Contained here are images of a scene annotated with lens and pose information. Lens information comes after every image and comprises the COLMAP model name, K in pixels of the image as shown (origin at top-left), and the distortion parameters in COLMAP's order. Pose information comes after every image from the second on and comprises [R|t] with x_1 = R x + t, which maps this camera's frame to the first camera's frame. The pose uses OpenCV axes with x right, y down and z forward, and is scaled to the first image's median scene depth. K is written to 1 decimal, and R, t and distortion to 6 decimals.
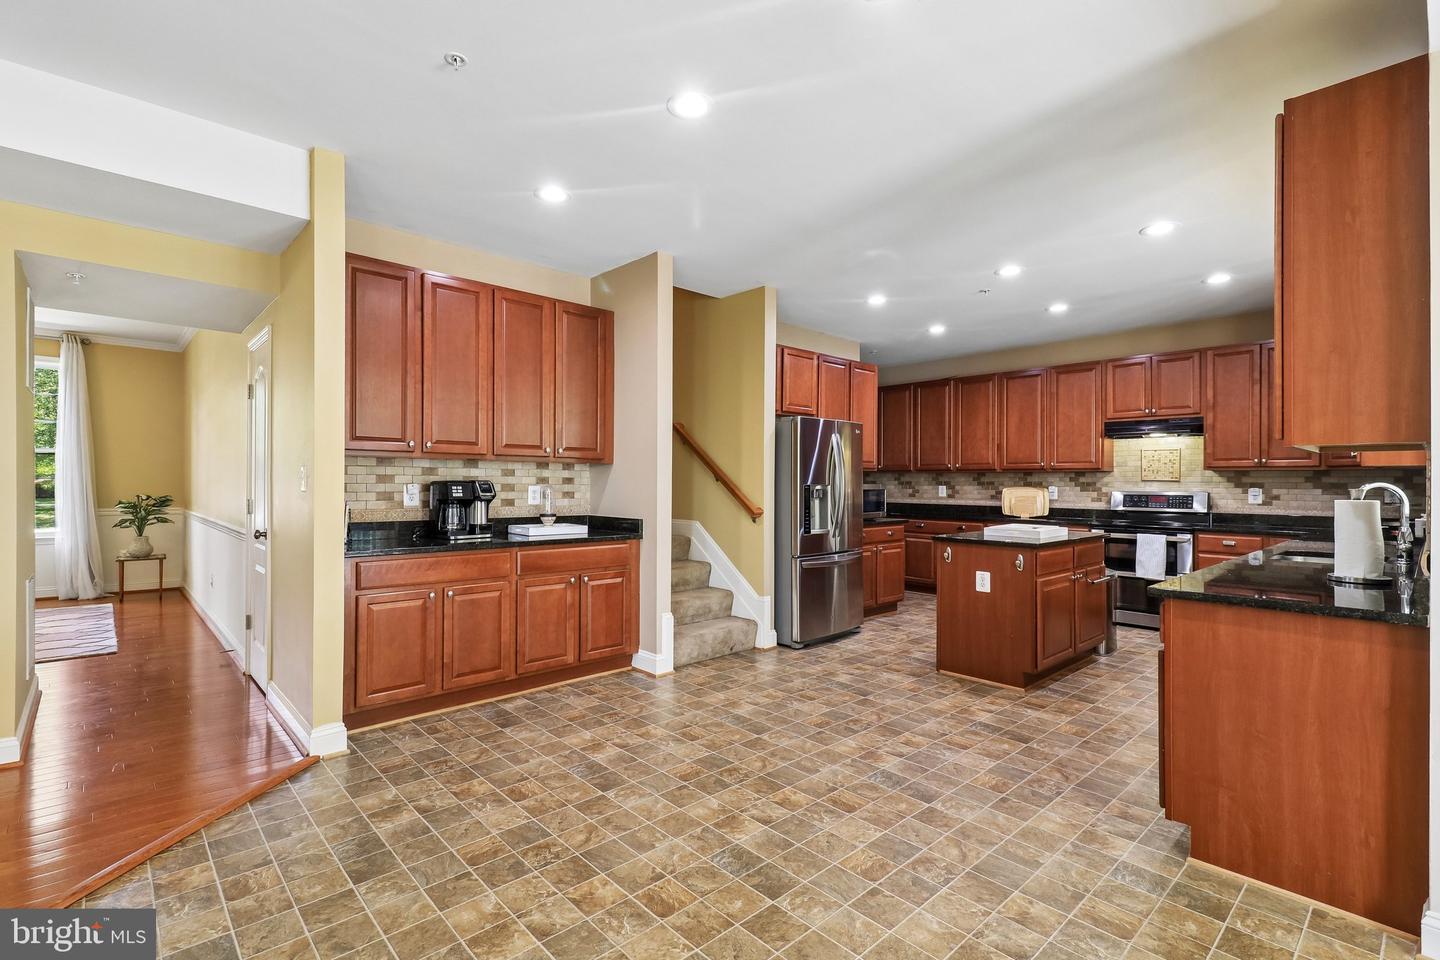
lens RADIAL K [[674.3, 0, 720.8], [0, 674.3, 482.1], [0, 0, 1]] dist [0.008689, -0.001254]
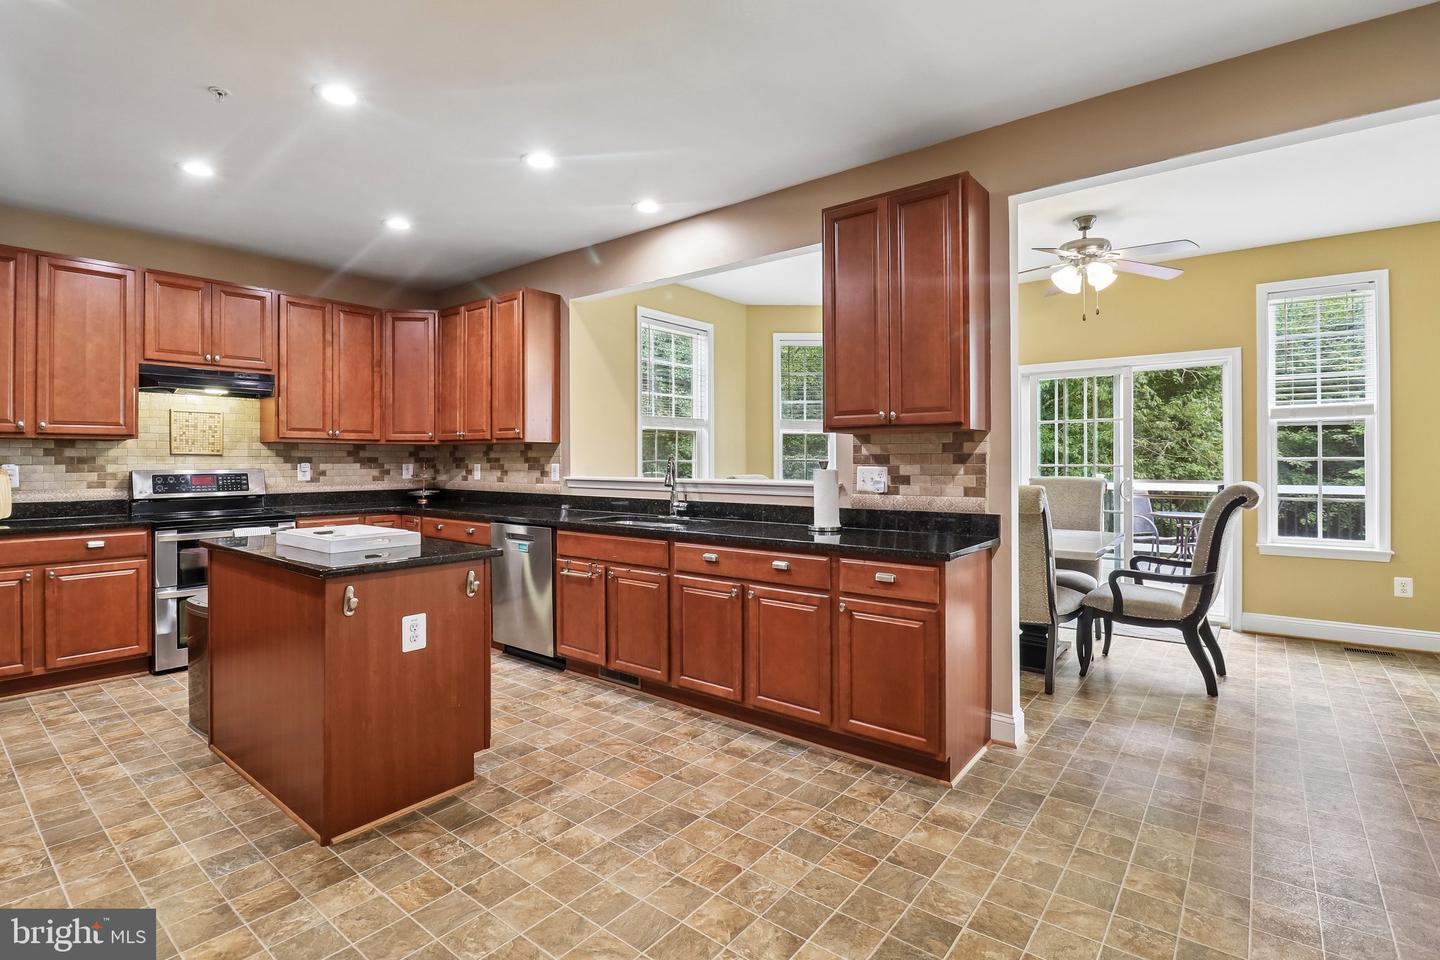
lens RADIAL K [[674.3, 0, 712.7], [0, 674.3, 447.1], [0, 0, 1]] dist [0.008689, -0.001254]
pose [[-0.133258, 0.012207, 0.991006, -0.122275], [-0.000493, 0.999923, -0.012383, -0.001138], [-0.991081, -0.002139, -0.133241, 0.473882]]
